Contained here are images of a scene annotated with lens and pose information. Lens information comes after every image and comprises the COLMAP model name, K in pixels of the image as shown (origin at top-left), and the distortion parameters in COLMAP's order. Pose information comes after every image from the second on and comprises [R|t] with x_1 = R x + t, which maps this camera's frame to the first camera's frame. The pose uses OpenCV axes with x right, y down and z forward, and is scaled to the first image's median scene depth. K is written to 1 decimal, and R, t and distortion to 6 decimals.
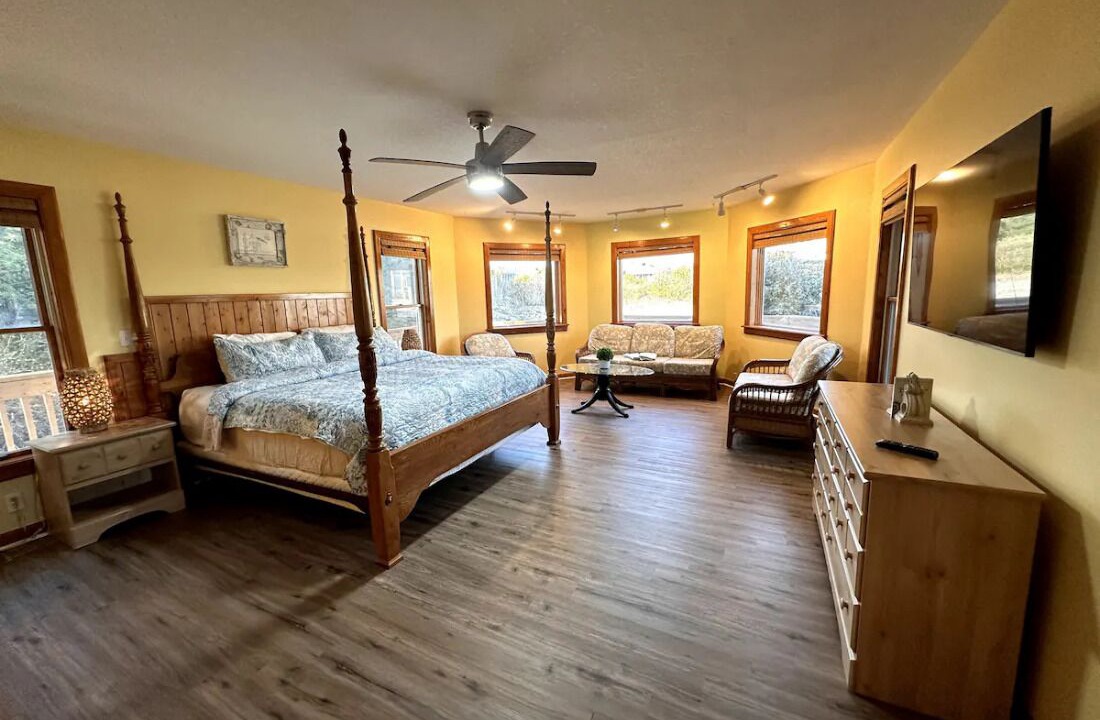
lens RADIAL K [[443.3, 0, 549.1], [0, 443.3, 362.6], [0, 0, 1]] dist [-0.008994, 0.000360]
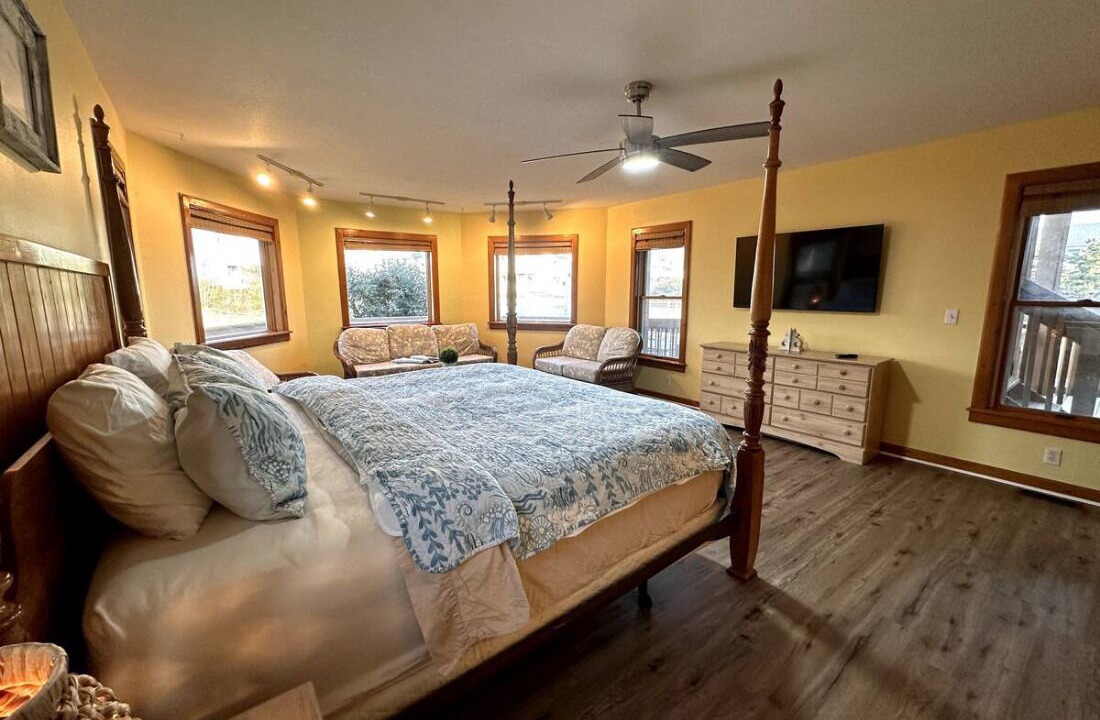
lens RADIAL K [[443.3, 0, 544.9], [0, 443.3, 363.6], [0, 0, 1]] dist [-0.008994, 0.000360]
pose [[0.433101, -0.115741, 0.893883, -1.111206], [0.131141, 0.989260, 0.064551, -0.068526], [-0.891754, 0.089268, 0.443628, 0.797615]]
